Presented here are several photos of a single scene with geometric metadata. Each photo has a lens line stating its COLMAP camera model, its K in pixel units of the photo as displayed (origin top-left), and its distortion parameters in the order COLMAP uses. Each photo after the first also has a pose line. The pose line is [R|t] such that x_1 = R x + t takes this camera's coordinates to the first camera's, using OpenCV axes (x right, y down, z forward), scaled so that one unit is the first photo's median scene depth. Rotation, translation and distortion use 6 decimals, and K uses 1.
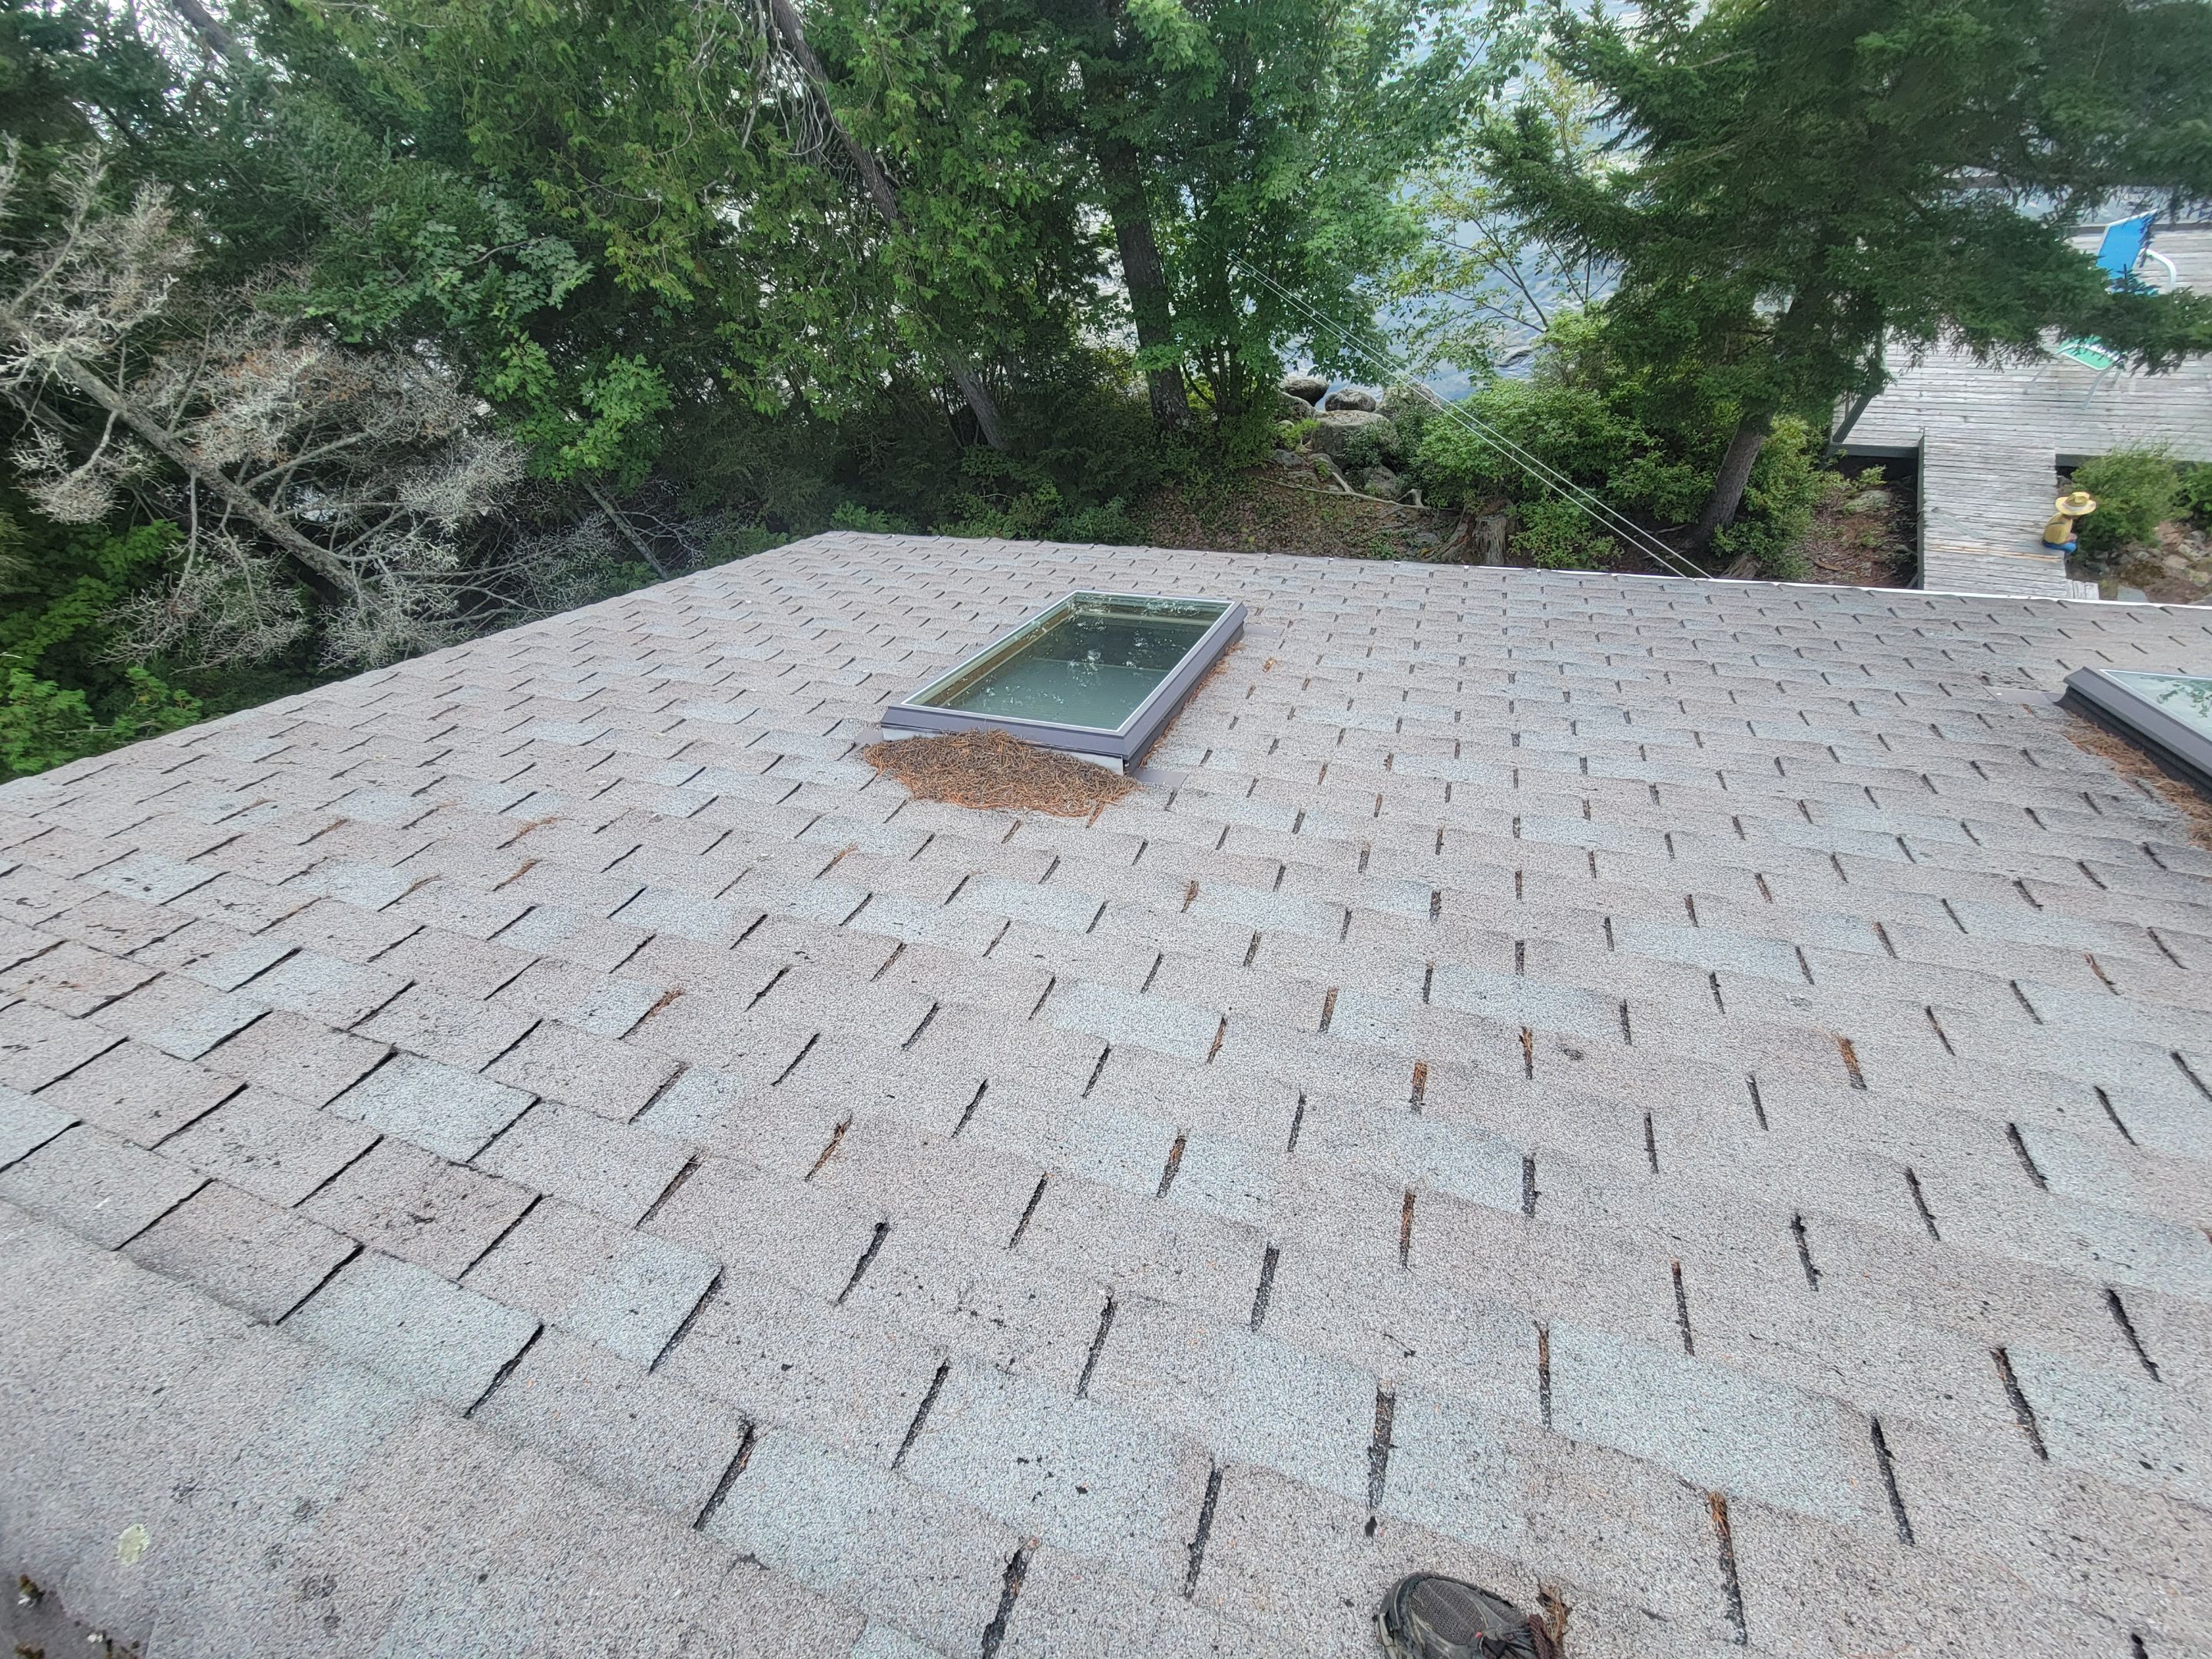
lens RADIAL K [[901.9, 0, 1107.7], [0, 901.9, 817.9], [0, 0, 1]] dist [-0.000744, 0.000250]
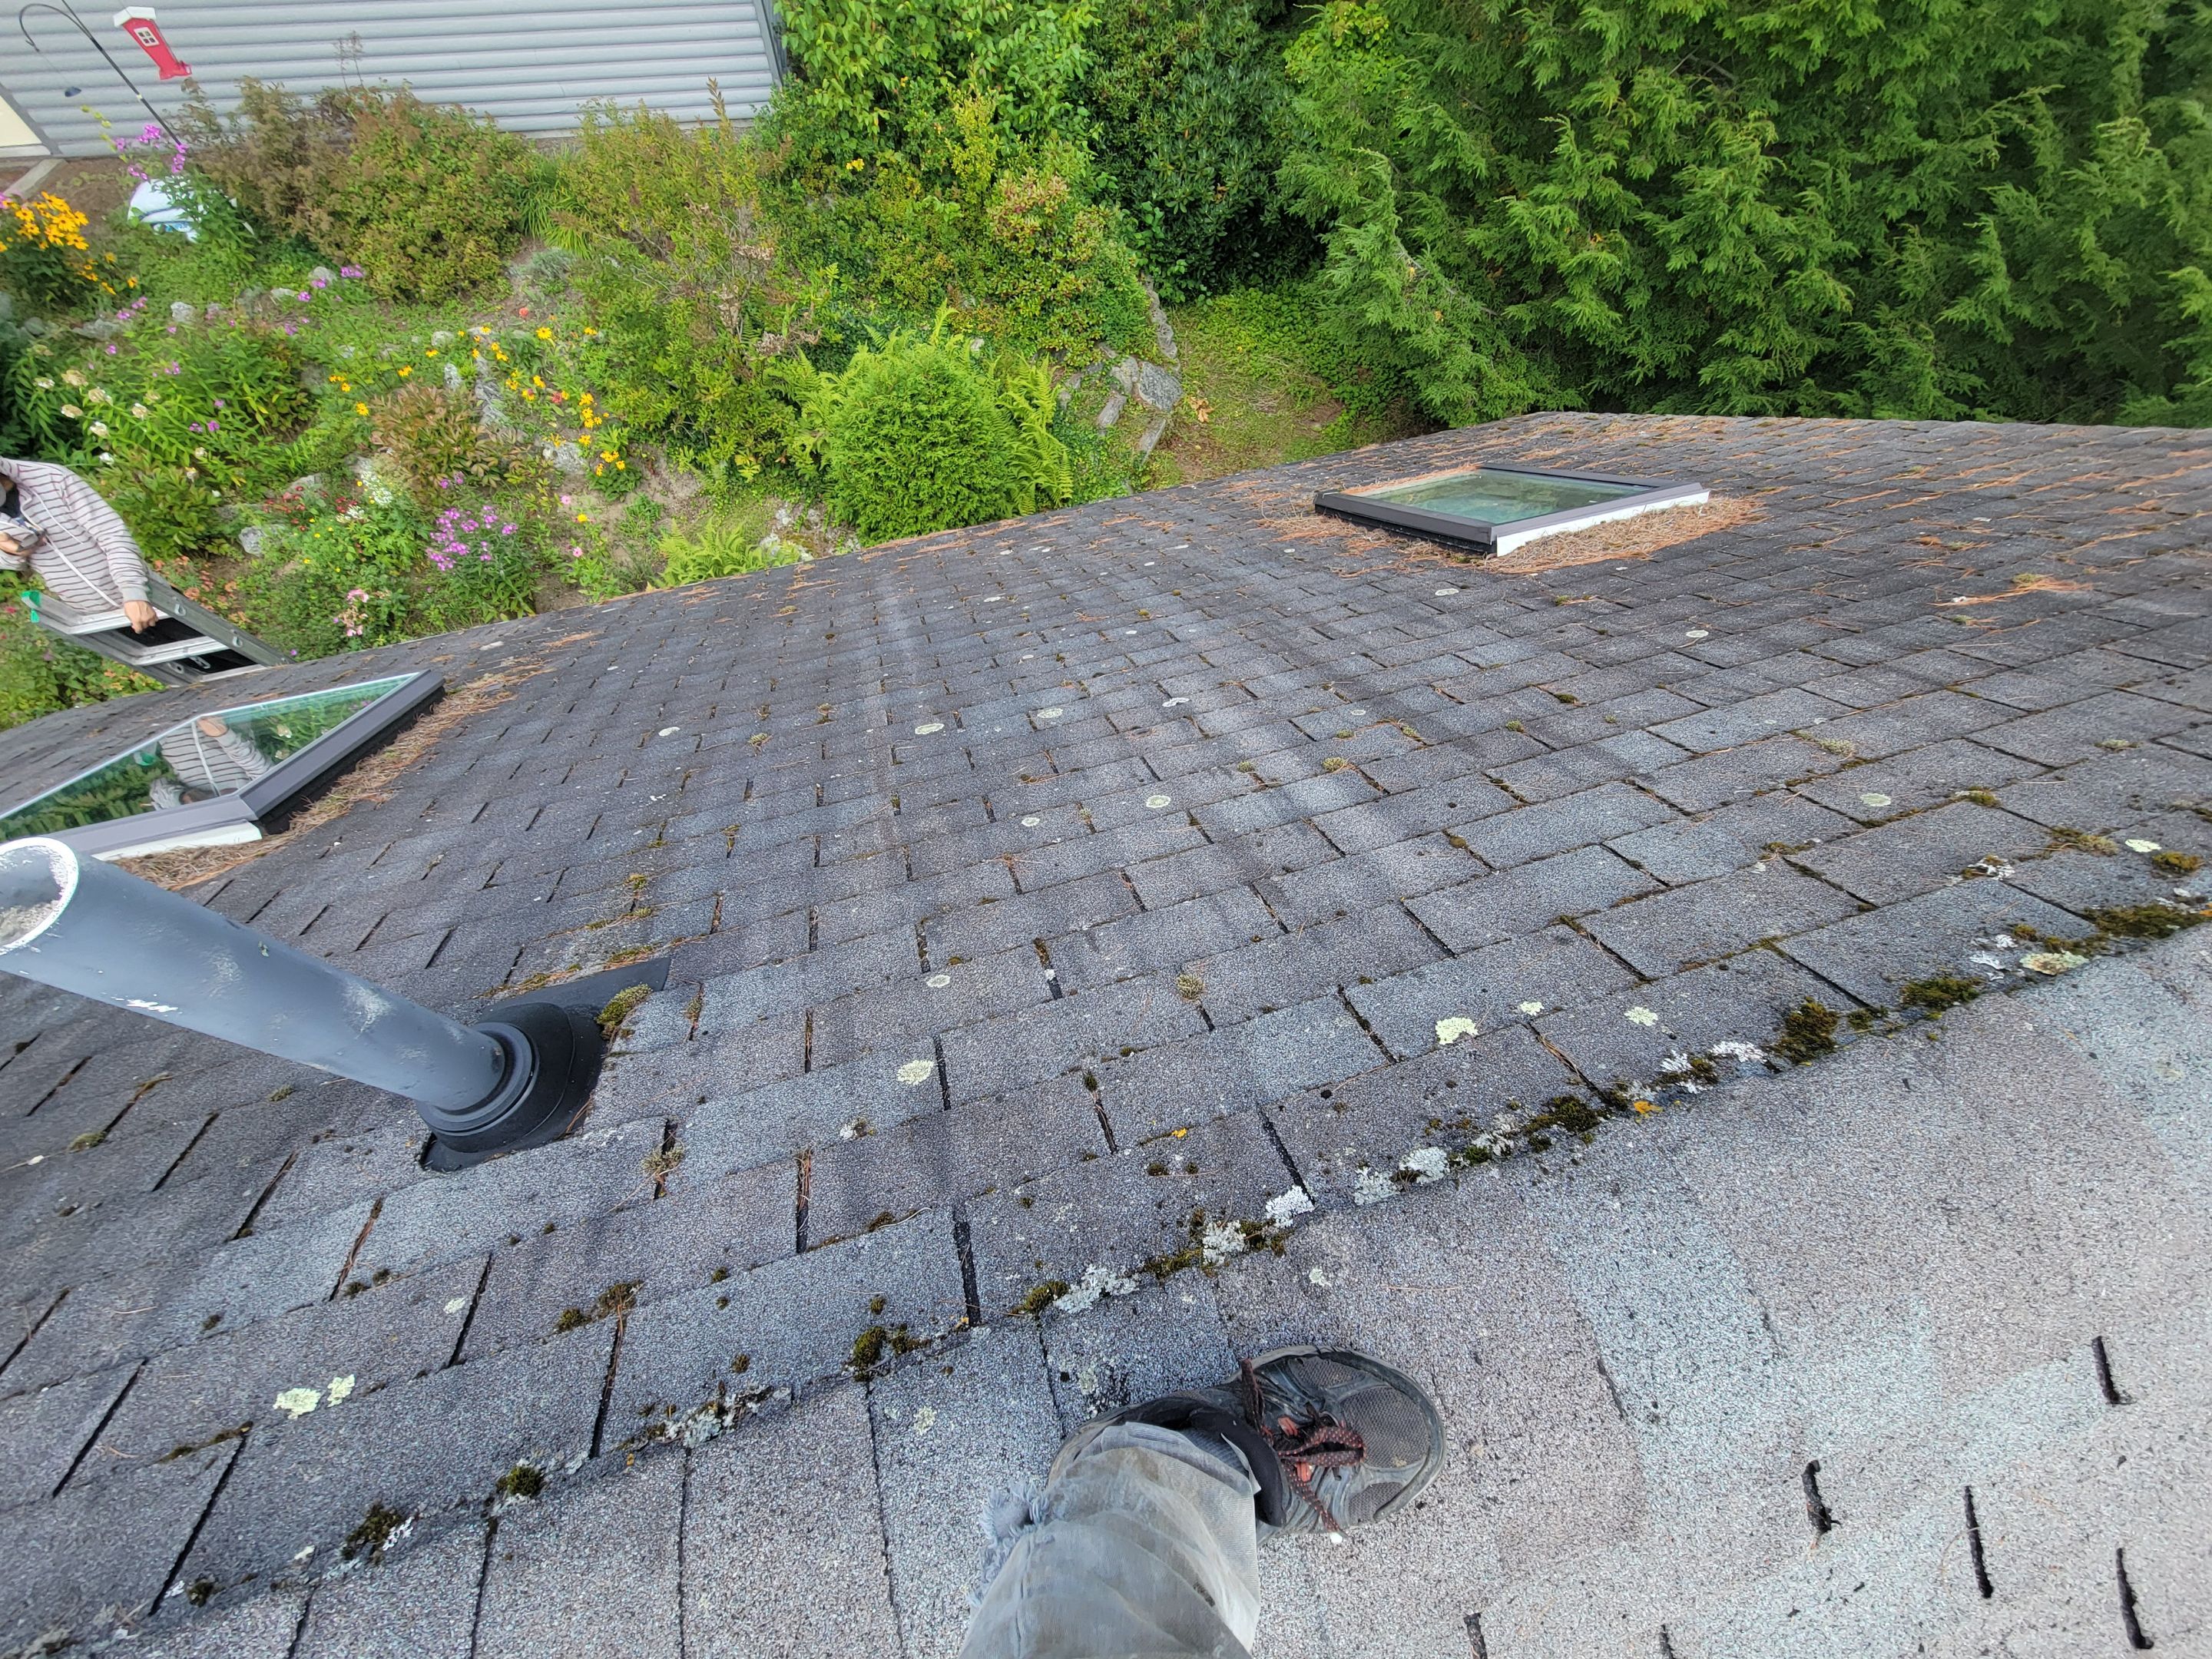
lens RADIAL K [[901.9, 0, 1109.5], [0, 901.9, 830.5], [0, 0, 1]] dist [-0.000744, 0.000250]
pose [[-0.820853, 0.565138, -0.082575, 0.059405], [-0.413899, -0.488988, 0.767840, 0.280960], [0.393557, 0.664462, 0.635297, -0.108426]]
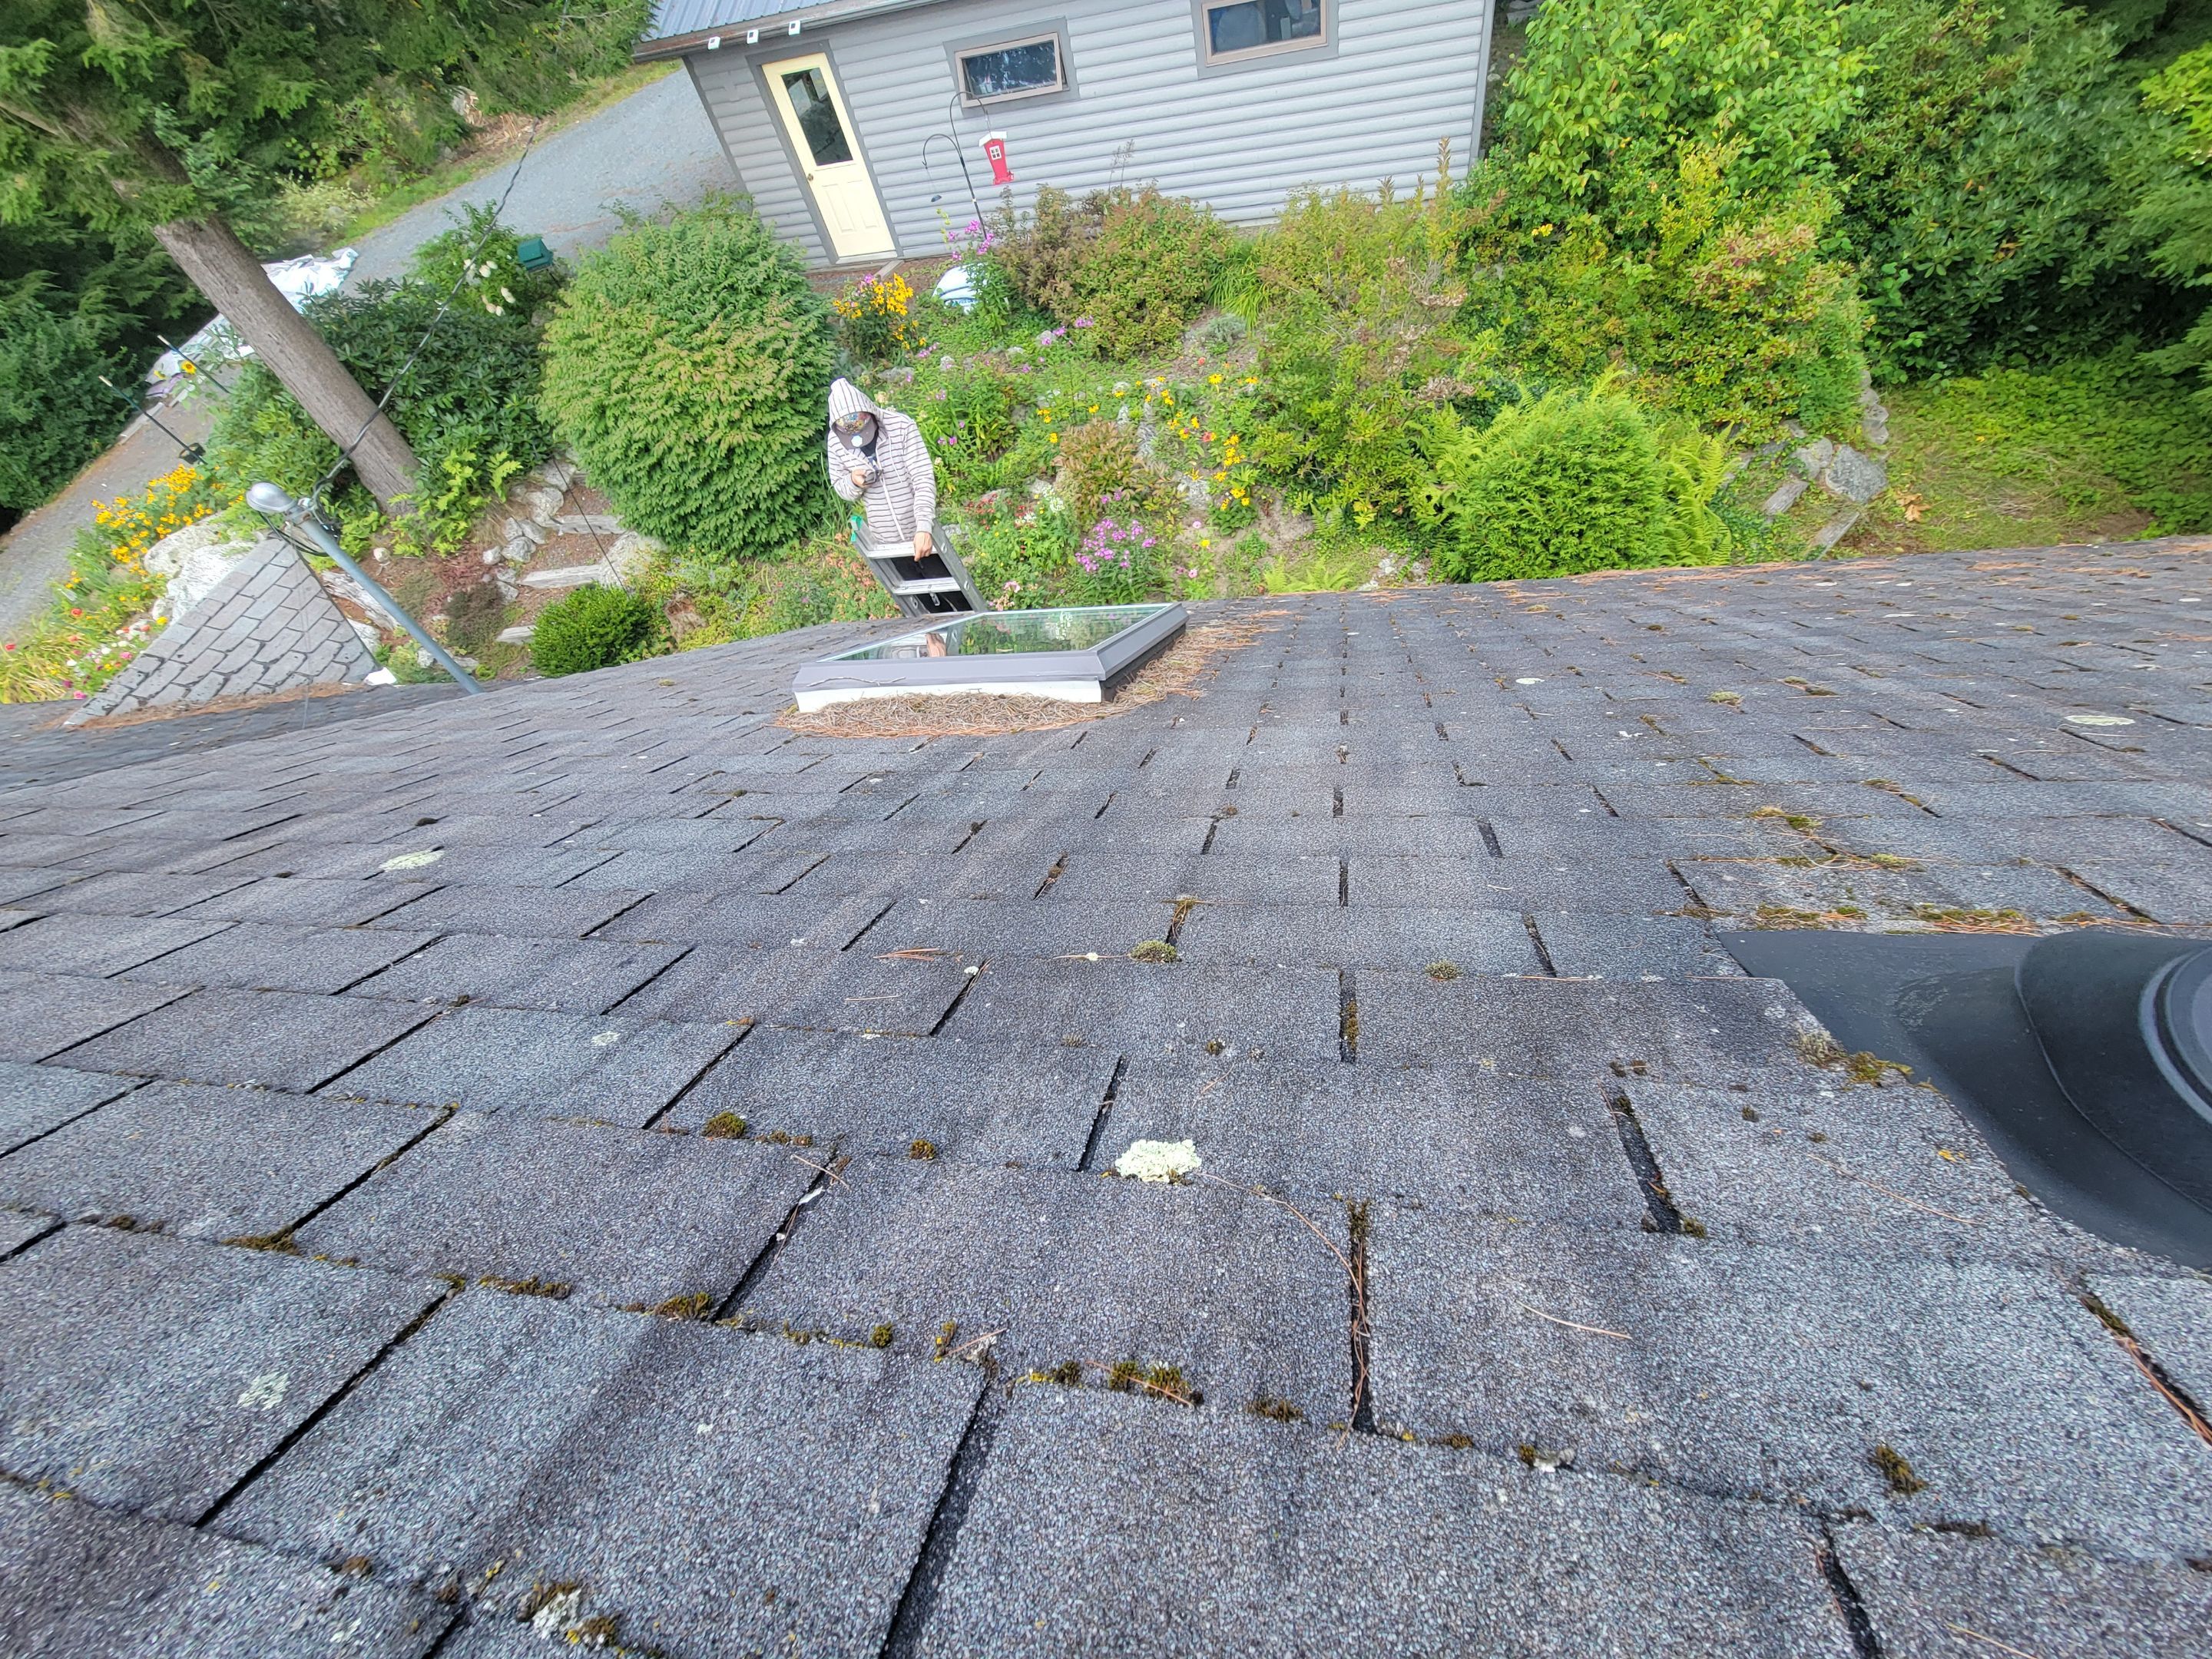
lens RADIAL K [[901.9, 0, 1106.6], [0, 901.9, 829.9], [0, 0, 1]] dist [-0.000744, 0.000250]
pose [[-0.904498, 0.342560, 0.254040, 0.496138], [0.082707, -0.443466, 0.892467, 0.532113], [0.418382, 0.828245, 0.372782, -0.071649]]
